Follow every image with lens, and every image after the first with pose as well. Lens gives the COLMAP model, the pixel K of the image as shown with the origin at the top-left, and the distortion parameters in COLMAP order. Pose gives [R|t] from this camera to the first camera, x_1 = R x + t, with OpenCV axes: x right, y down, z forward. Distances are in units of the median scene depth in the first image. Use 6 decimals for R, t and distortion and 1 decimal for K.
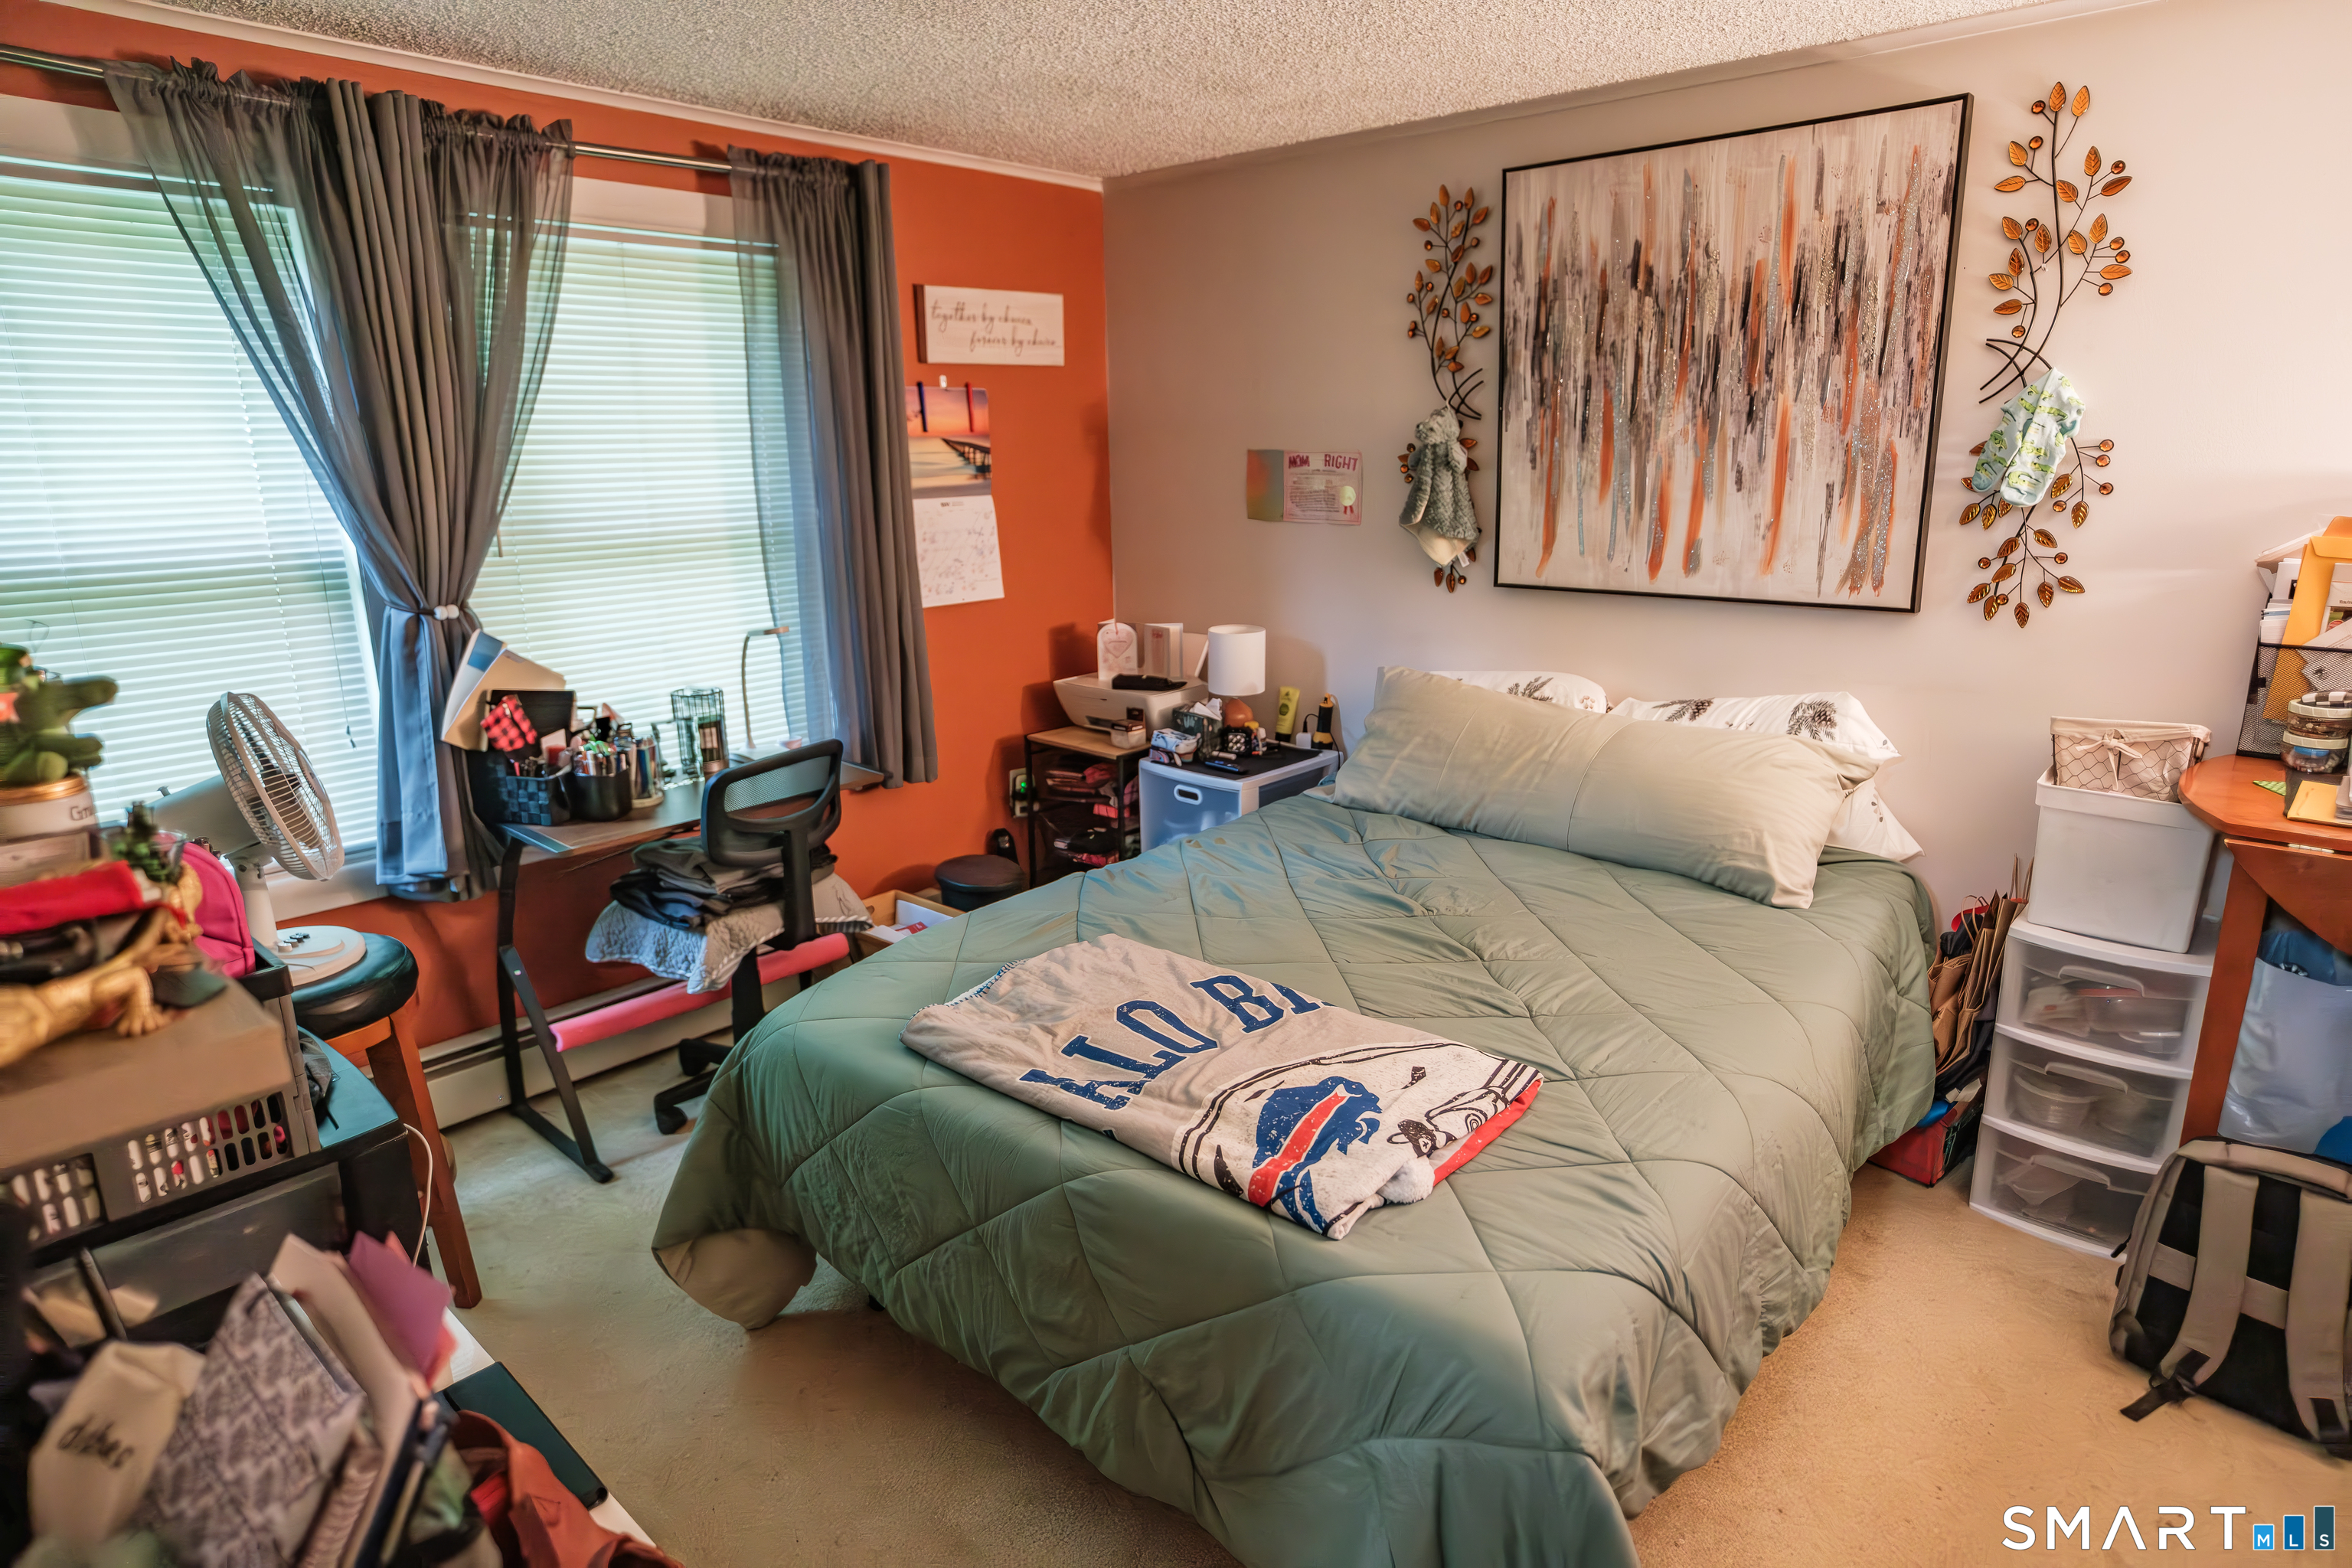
lens RADIAL K [[1433.8, 0, 1176.0], [0, 1433.8, 784.0], [0, 0, 1]] dist [0.026835, 0.037563]
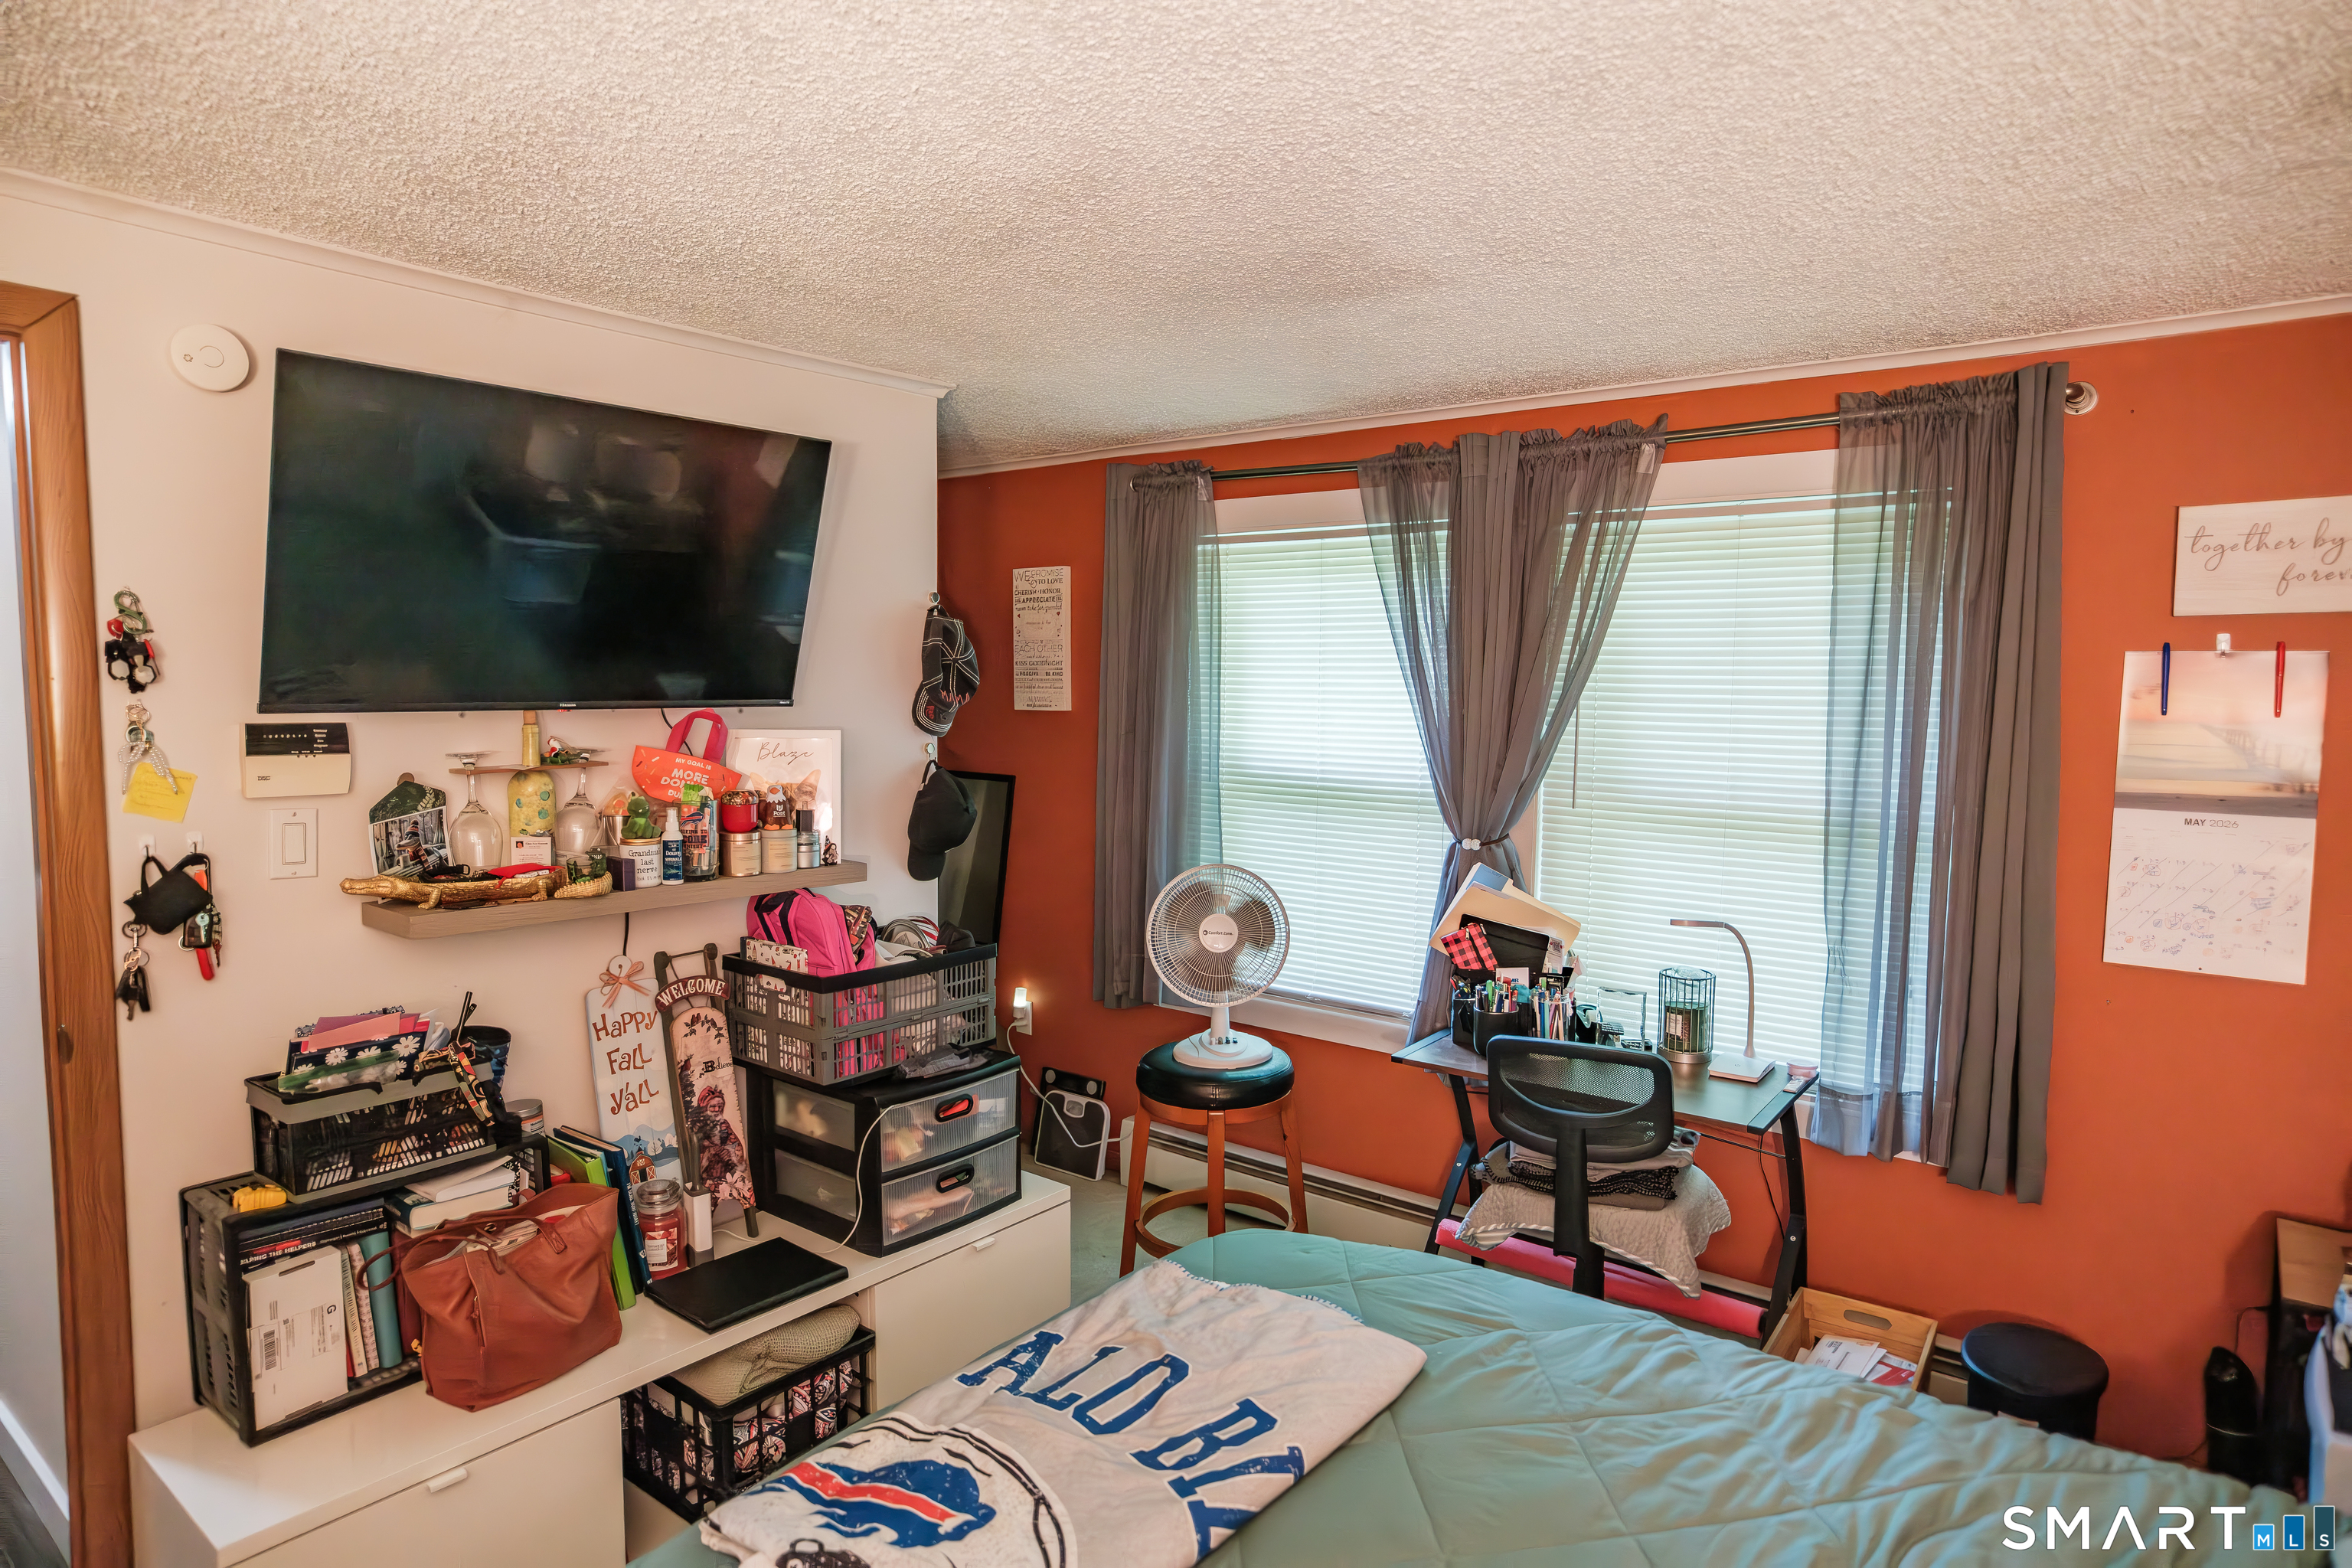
lens RADIAL K [[1339.8, 0, 1176.0], [0, 1339.8, 784.0], [0, 0, 1]] dist [-0.030258, 0.029440]
pose [[0.031990, 0.088250, -0.995585, 0.571159], [-0.250121, 0.965107, 0.077512, -0.188060], [0.967686, 0.246537, 0.052947, 0.678133]]
